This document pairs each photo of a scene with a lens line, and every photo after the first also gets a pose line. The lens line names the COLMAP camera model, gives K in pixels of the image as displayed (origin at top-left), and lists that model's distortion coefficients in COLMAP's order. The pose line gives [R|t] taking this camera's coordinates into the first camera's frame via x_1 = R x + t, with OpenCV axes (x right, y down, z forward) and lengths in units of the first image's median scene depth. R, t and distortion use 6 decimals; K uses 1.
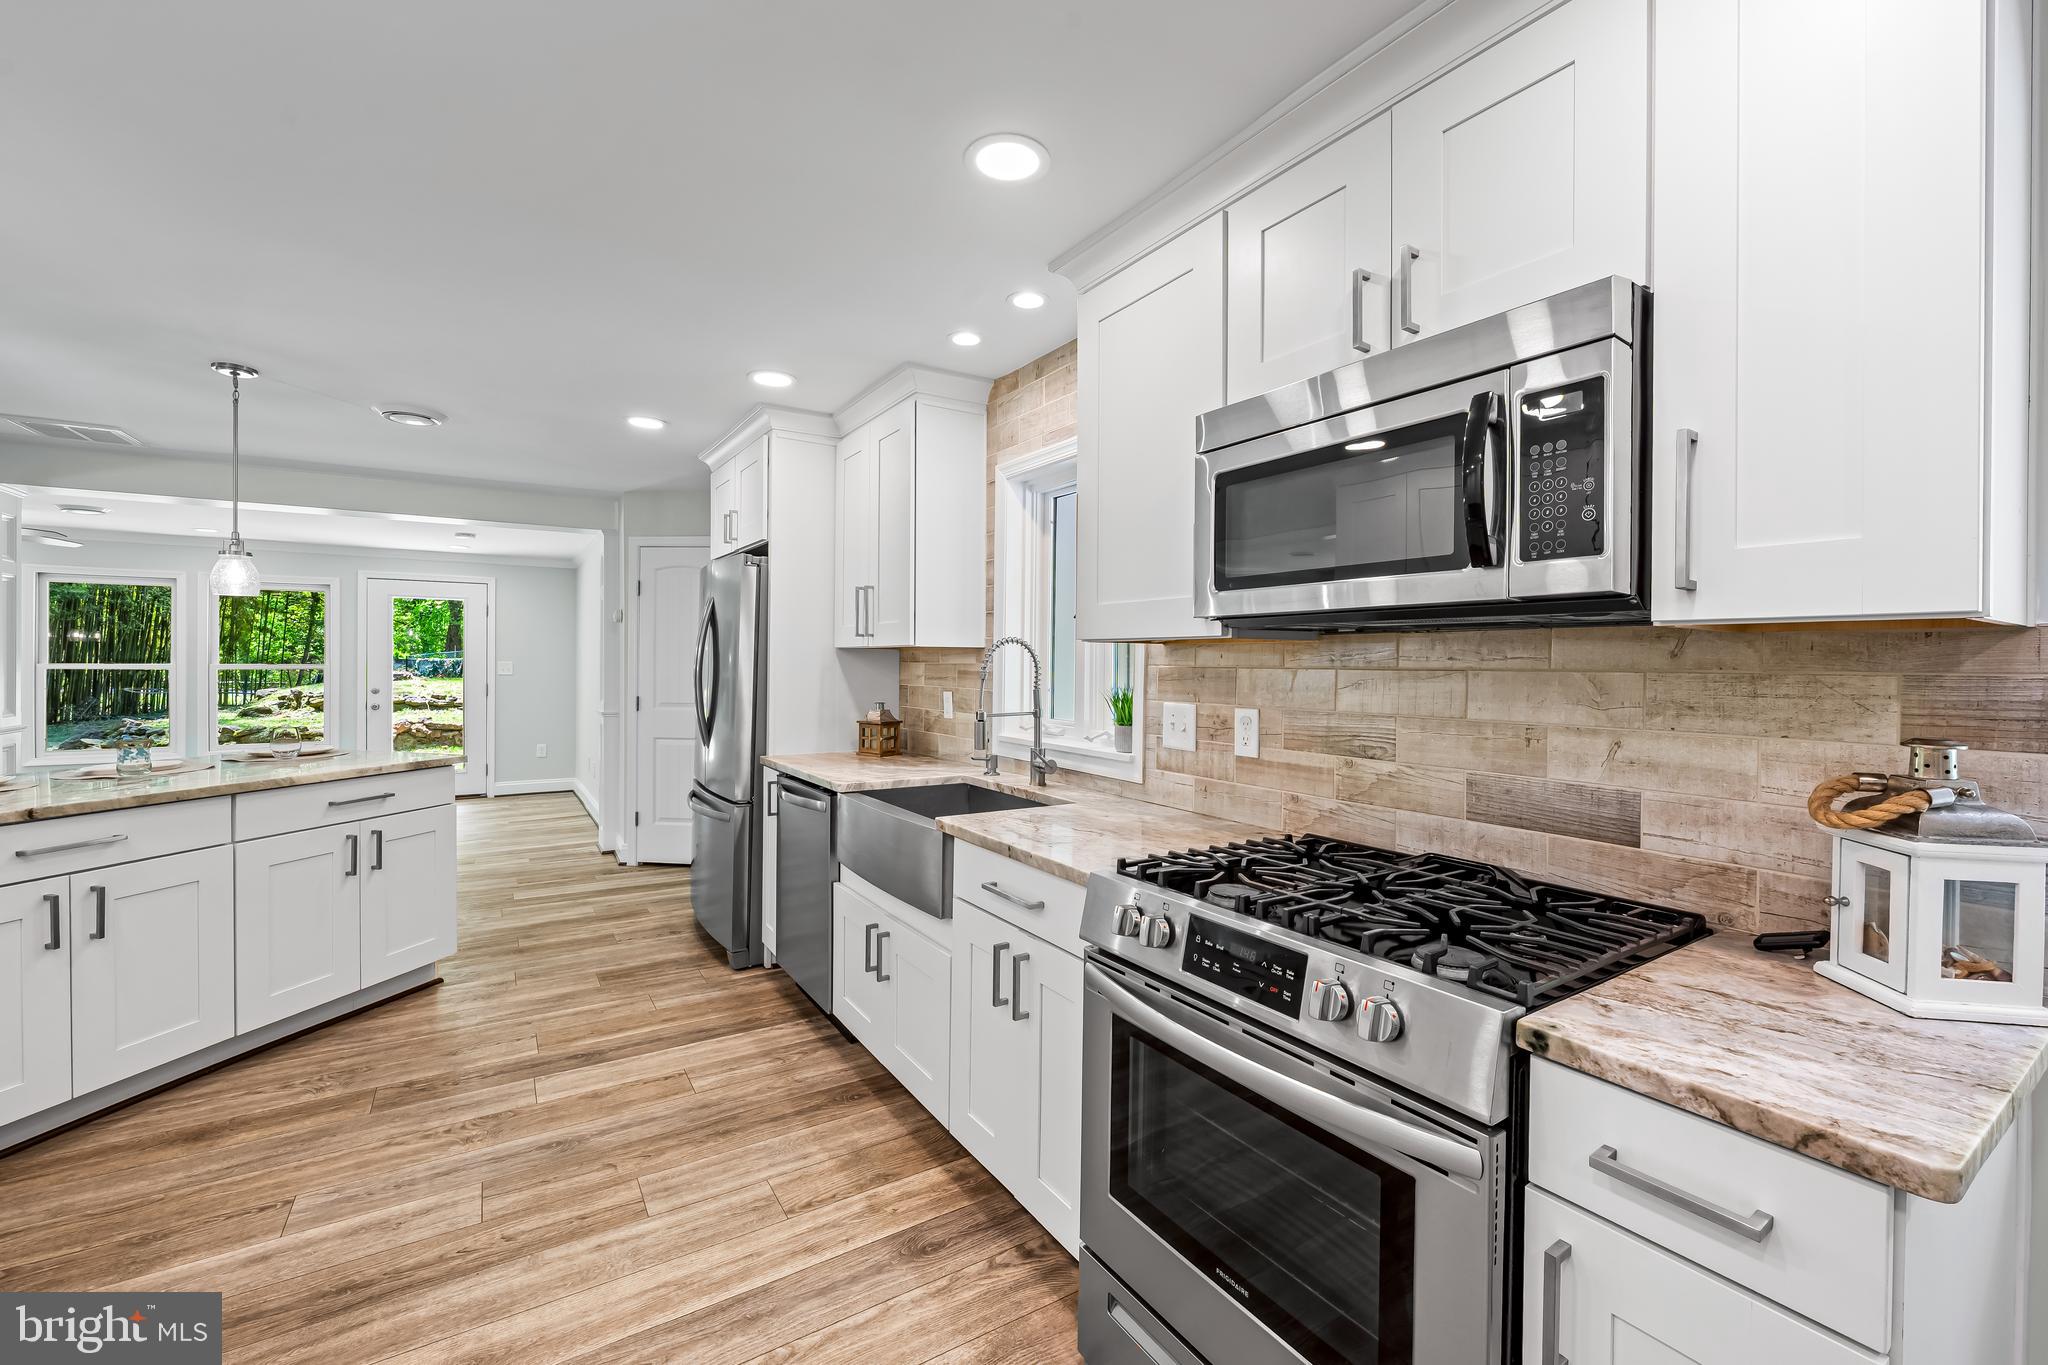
lens RADIAL K [[832.4, 0, 1018.8], [0, 832.4, 666.9], [0, 0, 1]] dist [-0.009206, 0.001933]
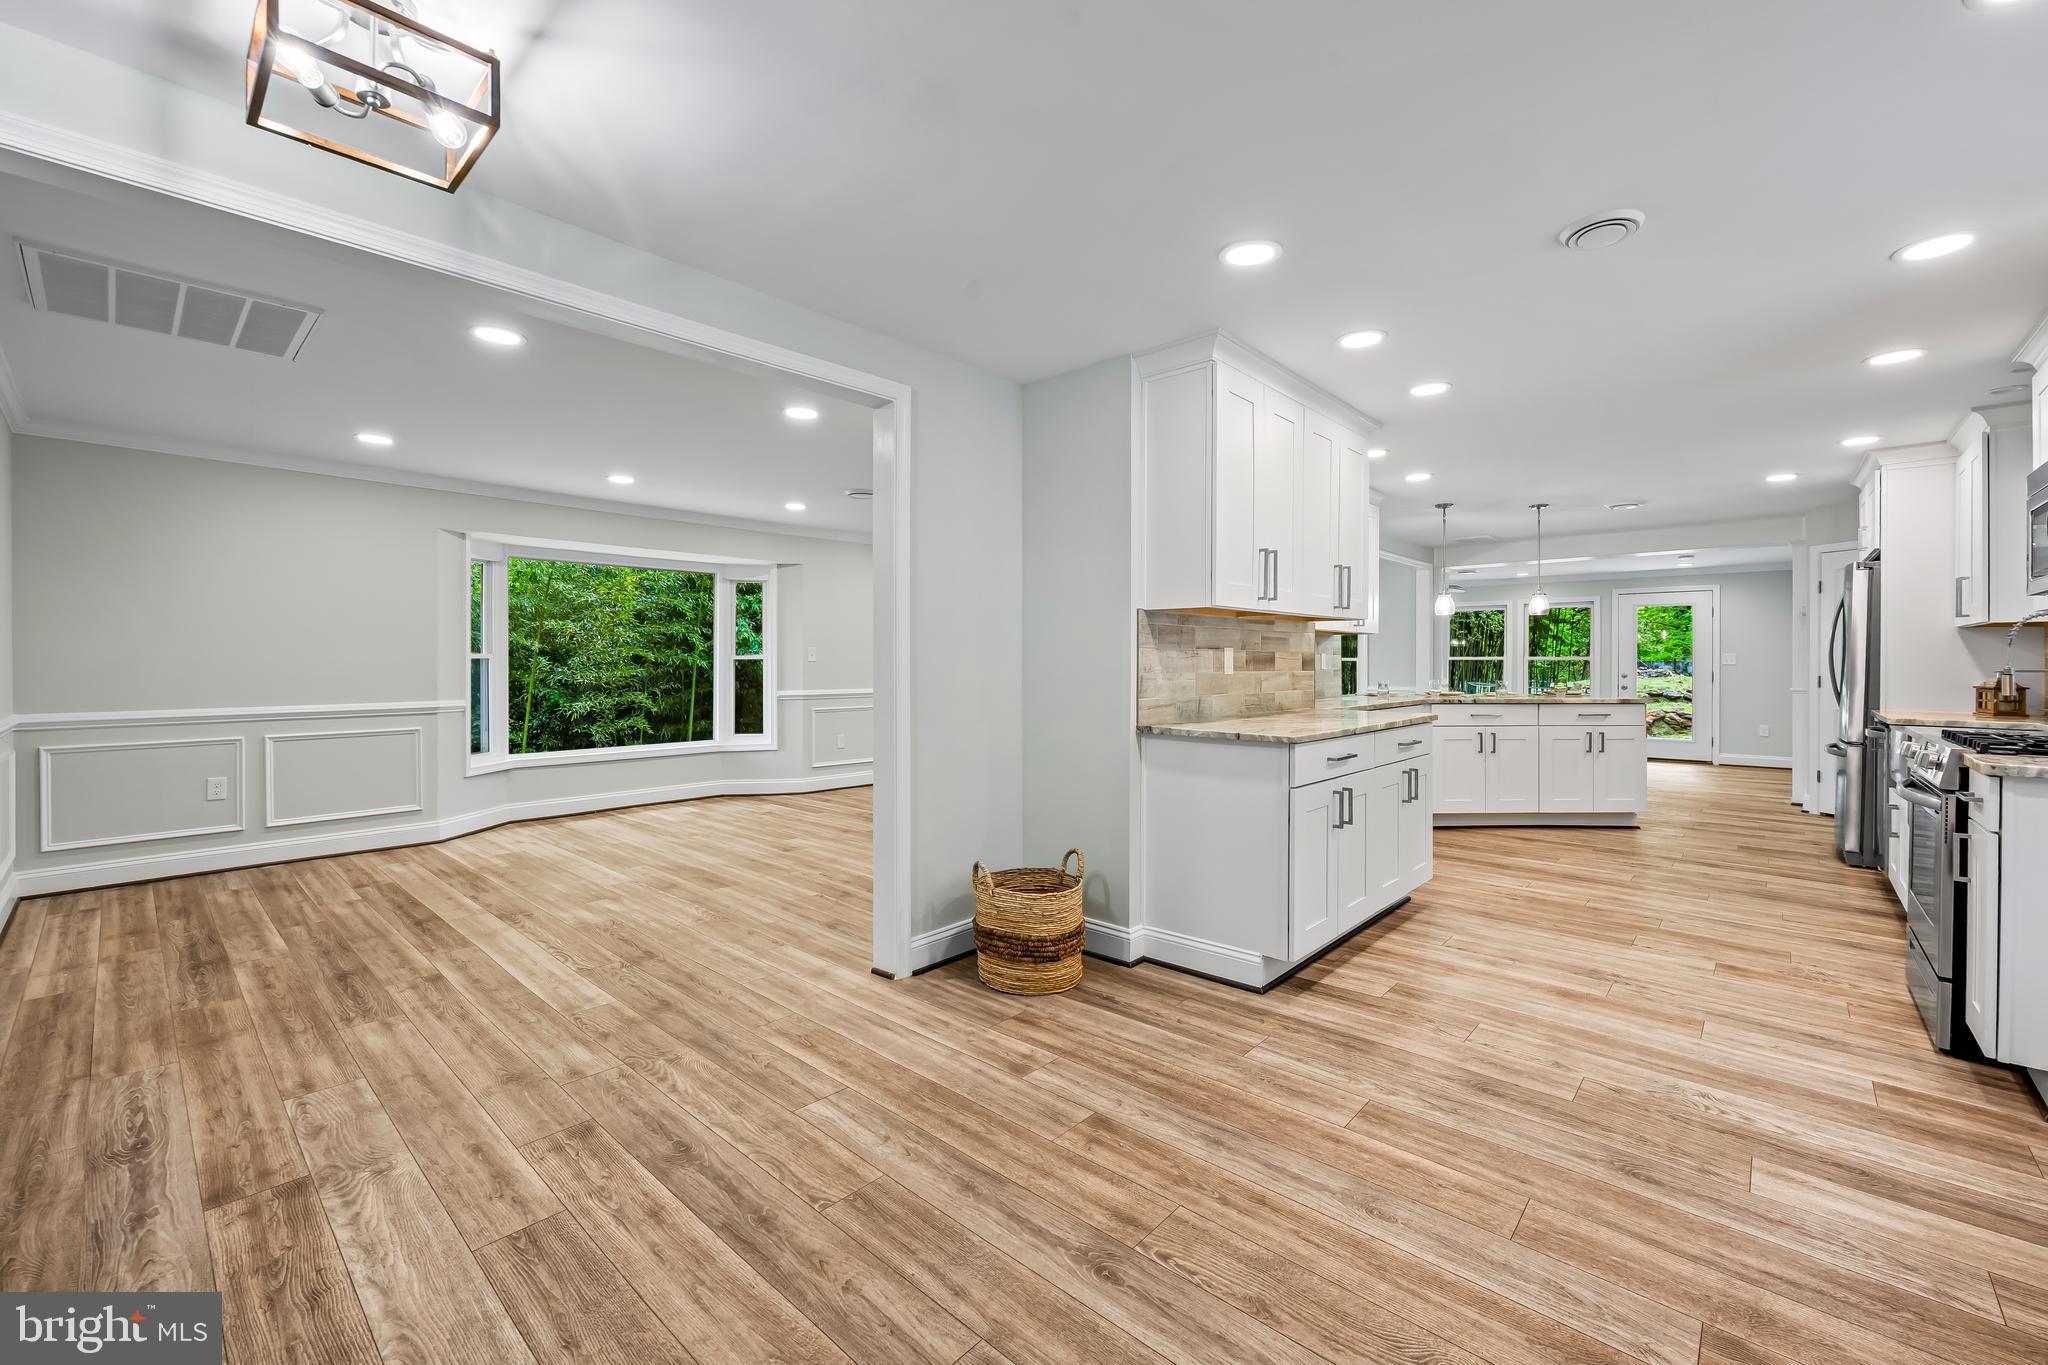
lens RADIAL K [[832.4, 0, 1033.1], [0, 832.4, 663.7], [0, 0, 1]] dist [-0.009206, 0.001933]
pose [[0.263978, -0.005078, -0.964515, 0.931865], [-0.006143, 0.999957, -0.006946, 0.075650], [0.964509, 0.007759, 0.263935, -0.992993]]
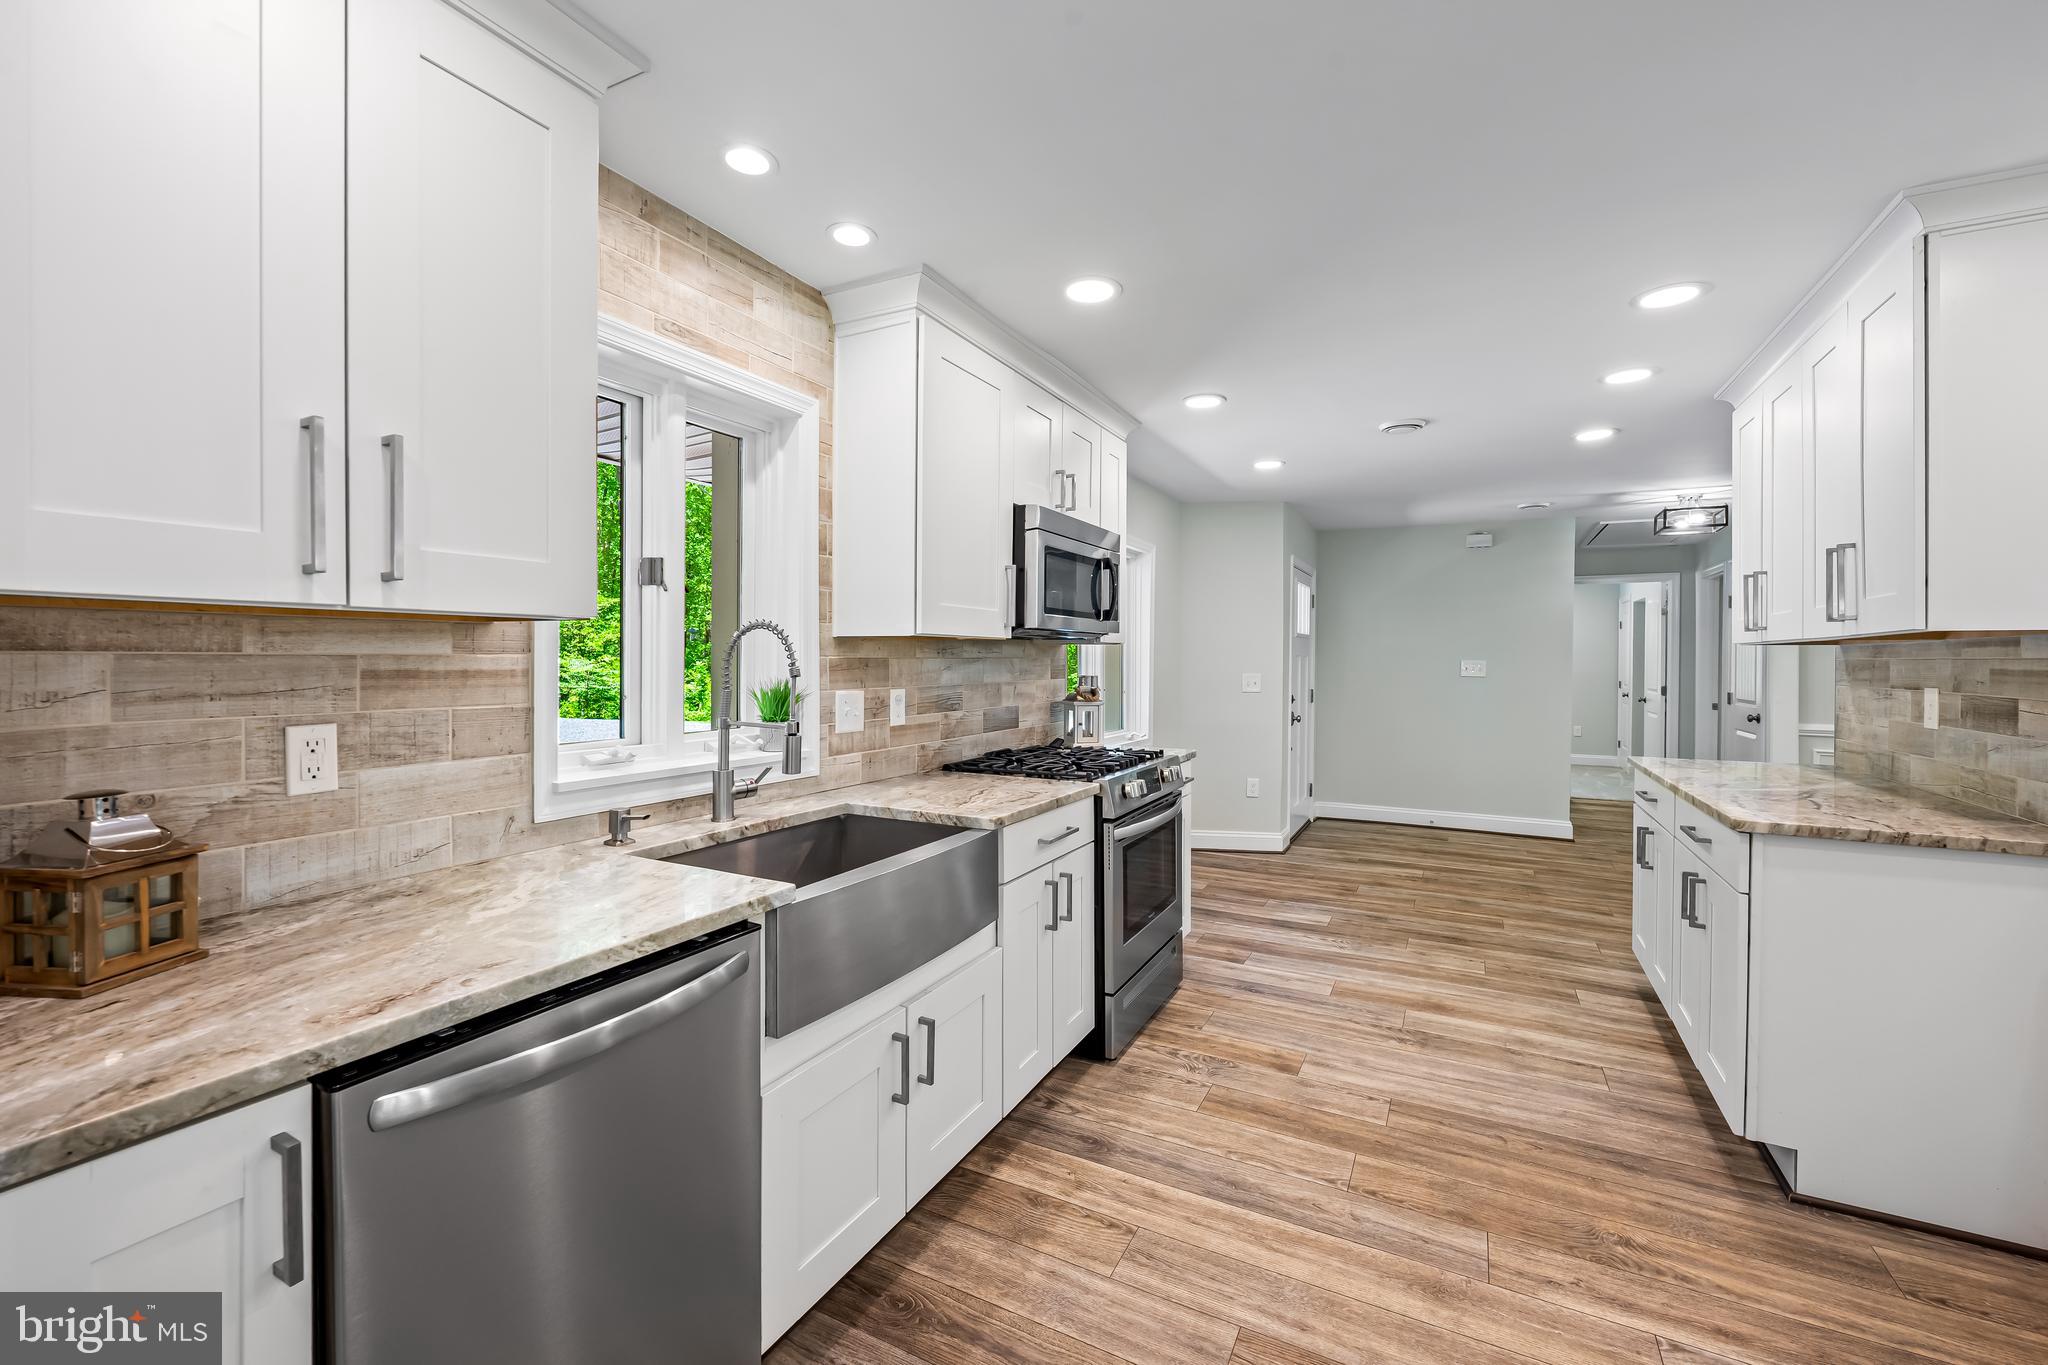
lens RADIAL K [[832.4, 0, 1022.7], [0, 832.4, 660.2], [0, 0, 1]] dist [-0.009206, 0.001933]
pose [[-0.486197, -0.013556, 0.873744, -0.880569], [-0.005284, 0.999907, 0.012573, -0.012188], [-0.873833, 0.001496, -0.486223, 1.327532]]
